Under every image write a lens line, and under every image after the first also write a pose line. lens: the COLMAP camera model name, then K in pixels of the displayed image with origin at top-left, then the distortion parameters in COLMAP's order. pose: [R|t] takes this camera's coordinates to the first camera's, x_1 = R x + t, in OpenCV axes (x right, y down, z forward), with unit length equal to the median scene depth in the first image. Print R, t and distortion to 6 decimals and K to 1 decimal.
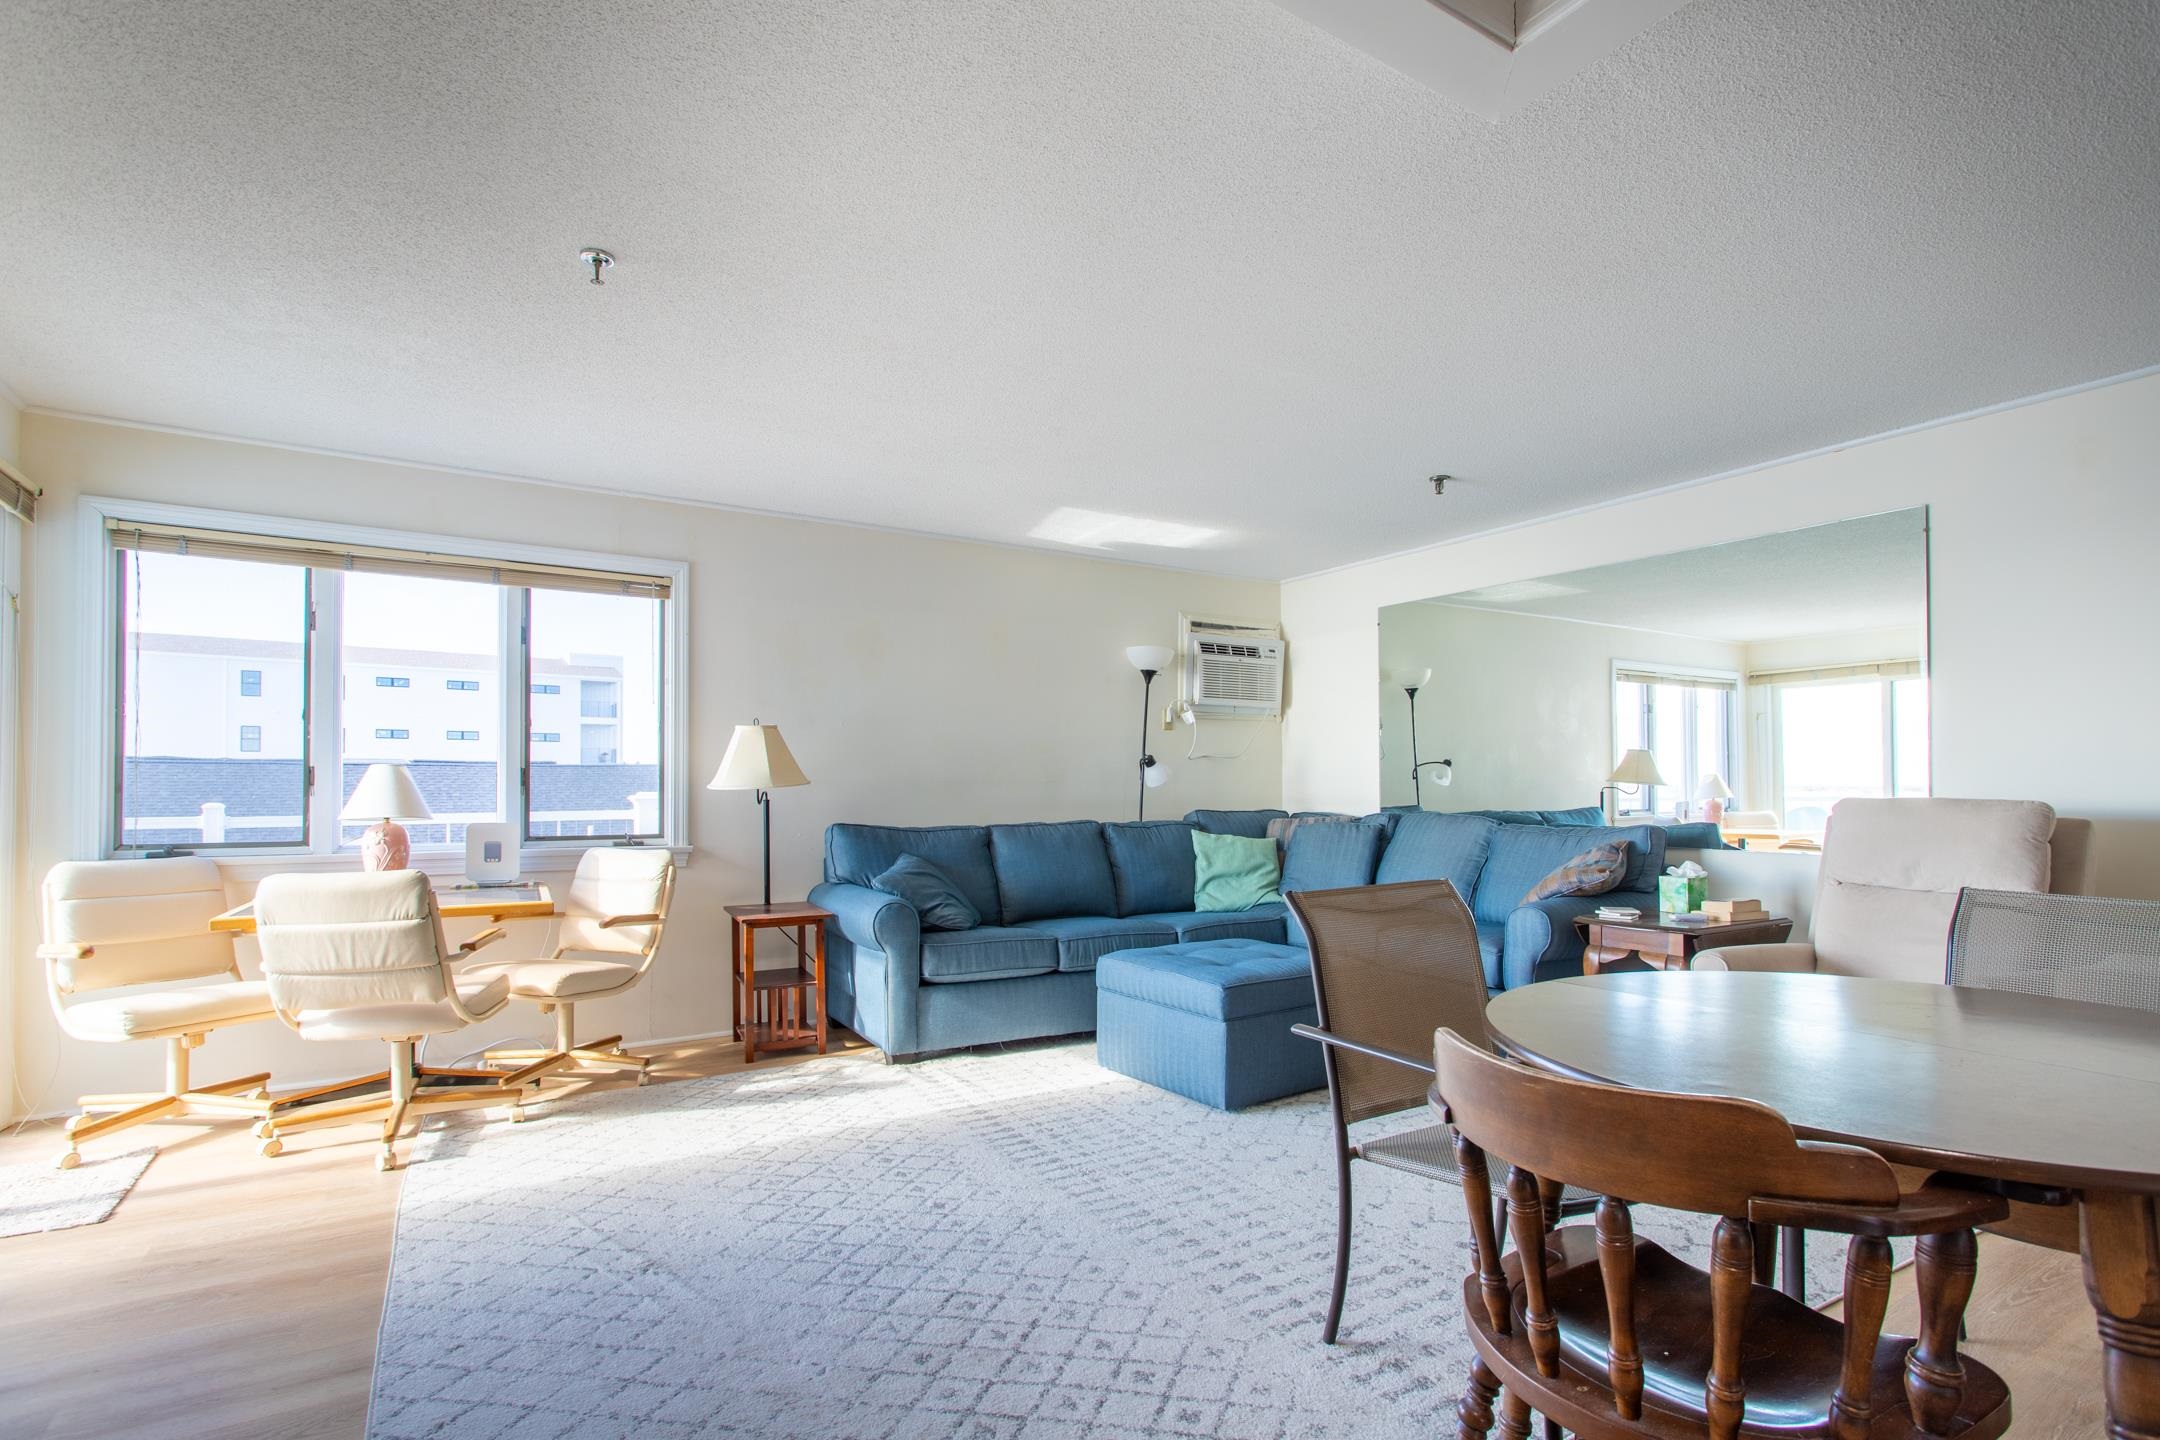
lens RADIAL K [[1050.6, 0, 1071.8], [0, 1050.6, 763.4], [0, 0, 1]] dist [0.007289, 0.001772]
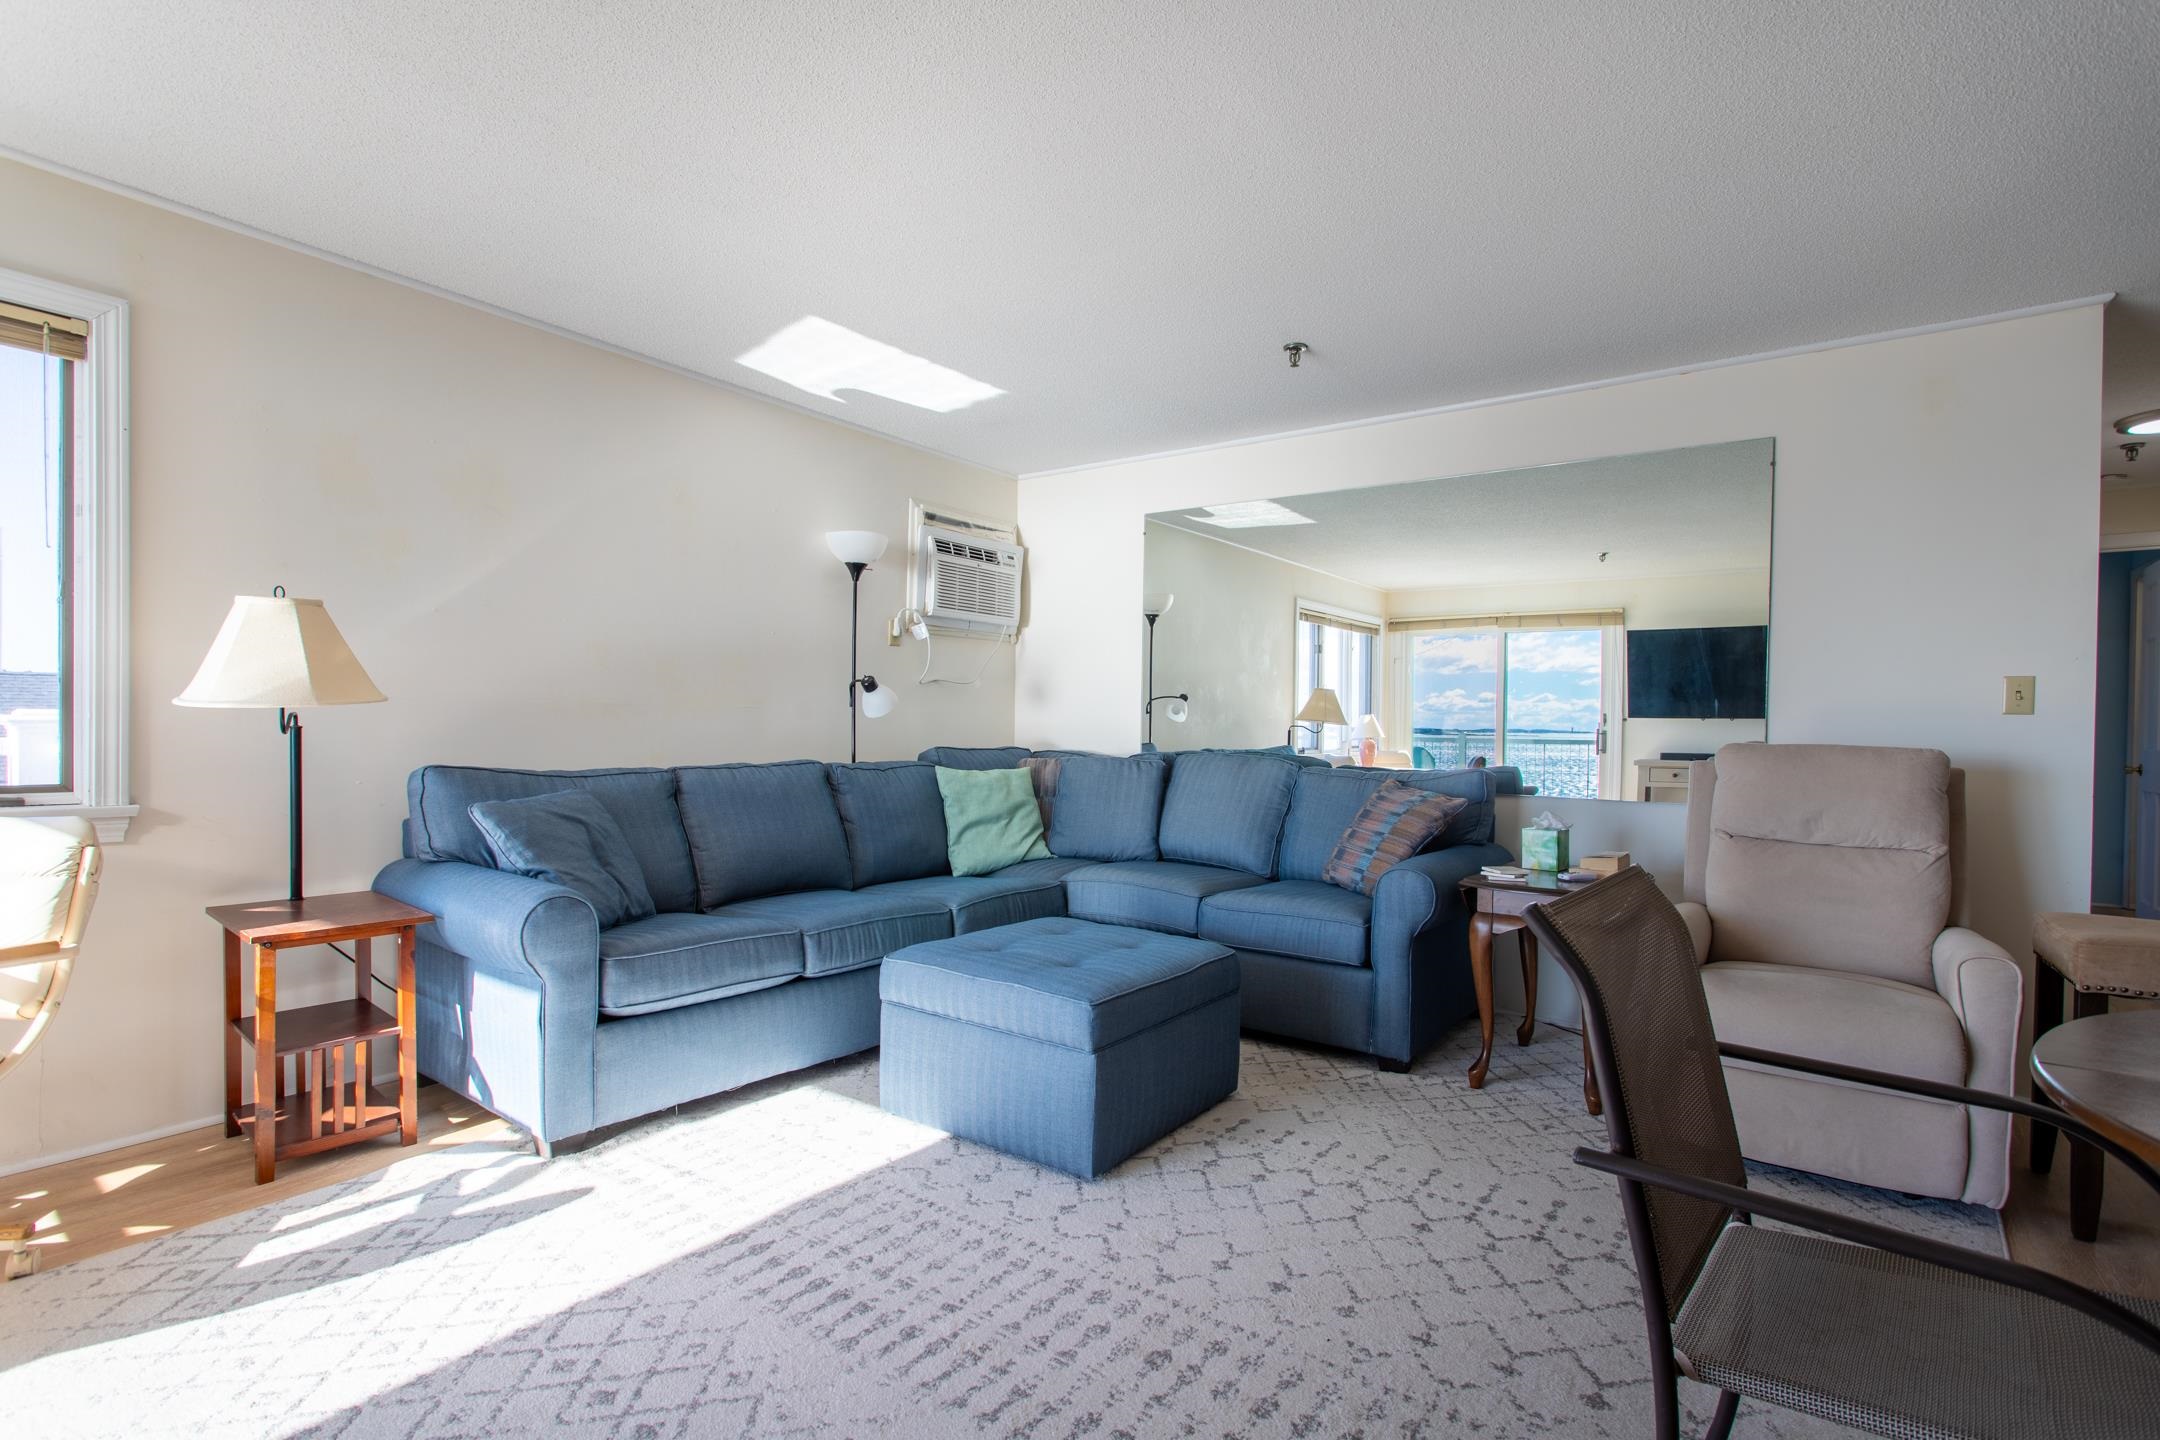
lens RADIAL K [[1050.6, 0, 1075.5], [0, 1050.6, 730.8], [0, 0, 1]] dist [0.007289, 0.001772]
pose [[0.924867, 0.014044, 0.380031, -0.113571], [-0.027034, 0.999218, 0.028866, 0.008241], [-0.379328, -0.036971, 0.924523, 0.290219]]
